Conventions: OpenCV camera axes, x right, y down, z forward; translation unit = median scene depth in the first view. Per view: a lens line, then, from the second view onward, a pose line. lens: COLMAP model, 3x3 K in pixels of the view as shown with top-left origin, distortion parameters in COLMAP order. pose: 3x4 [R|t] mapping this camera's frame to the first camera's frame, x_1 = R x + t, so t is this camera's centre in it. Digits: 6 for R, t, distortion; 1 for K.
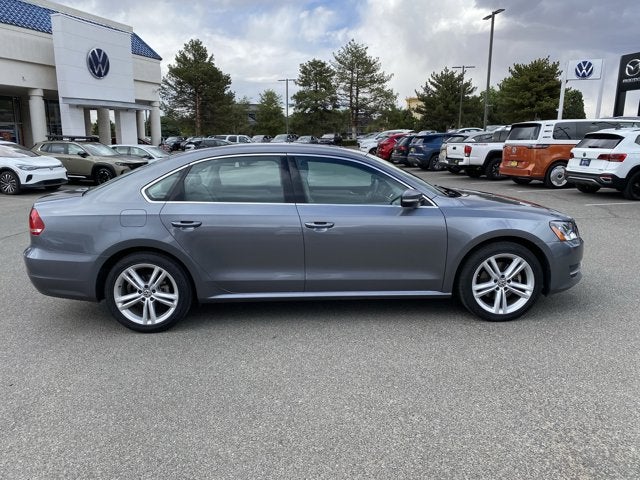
lens RADIAL K [[518.7, 0, 320.0], [0, 518.7, 240.0], [0, 0, 1]] dist [-0.014073, -0.012194]
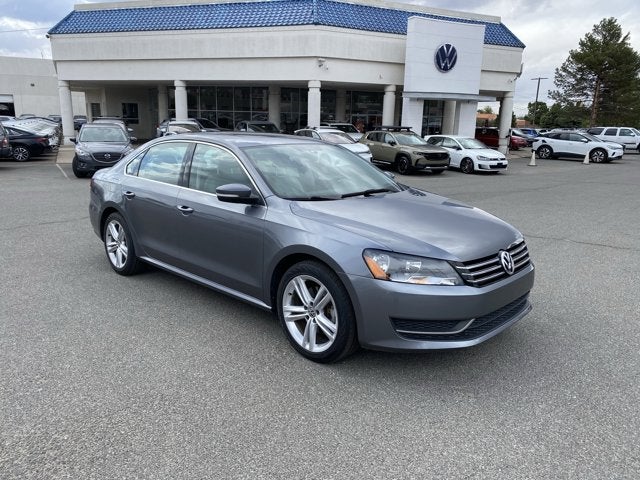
lens RADIAL K [[506.4, 0, 310.5], [0, 506.4, 238.2], [0, 0, 1]] dist [0.007430, -0.000979]
pose [[0.675620, 0.166965, -0.718095, 0.190818], [-0.153824, 0.984506, 0.084183, -0.020708], [0.721024, 0.053585, 0.690835, 0.093374]]
